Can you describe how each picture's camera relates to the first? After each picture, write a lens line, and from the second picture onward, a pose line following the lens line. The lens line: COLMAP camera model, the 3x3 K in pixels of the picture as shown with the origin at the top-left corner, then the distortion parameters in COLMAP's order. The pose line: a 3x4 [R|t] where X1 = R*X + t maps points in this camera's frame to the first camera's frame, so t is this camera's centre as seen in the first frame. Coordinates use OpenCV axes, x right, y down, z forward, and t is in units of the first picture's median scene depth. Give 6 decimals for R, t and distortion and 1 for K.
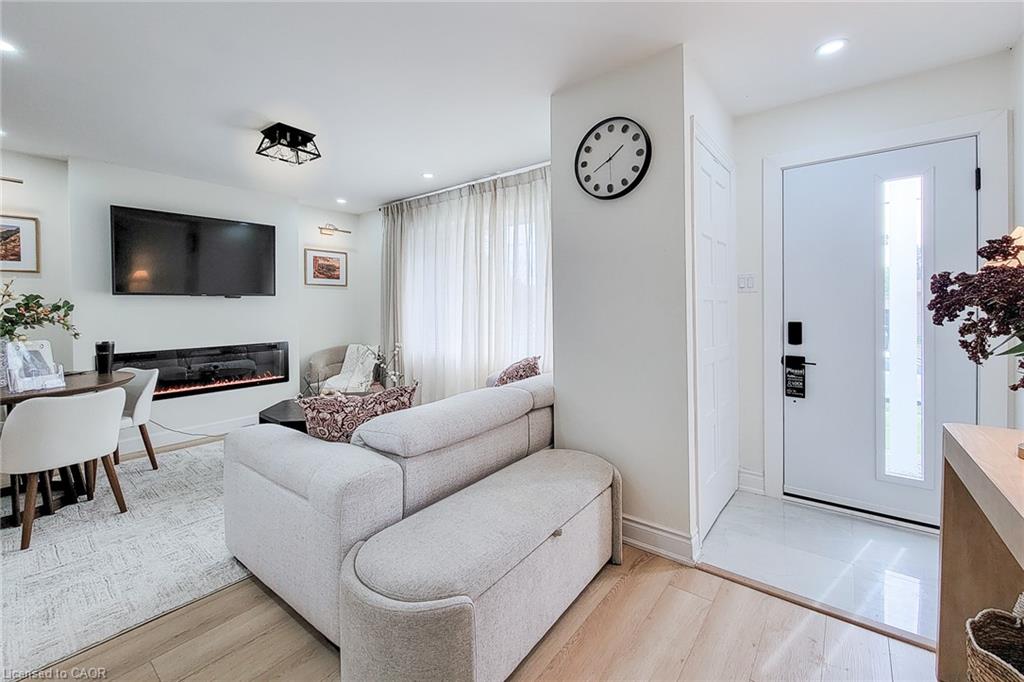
lens RADIAL K [[422.4, 0, 506.0], [0, 422.4, 312.6], [0, 0, 1]] dist [0.003359, 0.000332]
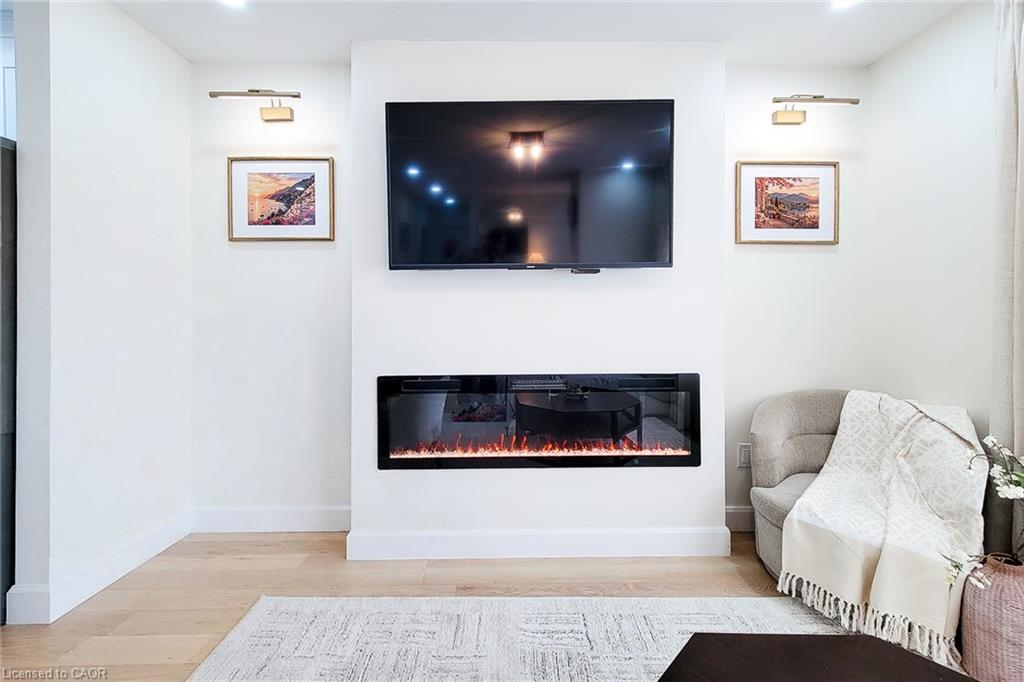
lens RADIAL K [[421.7, 0, 503.1], [0, 421.7, 301.2], [0, 0, 1]] dist [0.003541, 0.000133]
pose [[0.633564, 0.006259, -0.773665, -0.288959], [-0.011682, 0.999931, -0.001477, -0.001631], [0.773602, 0.009973, 0.633593, 0.533437]]
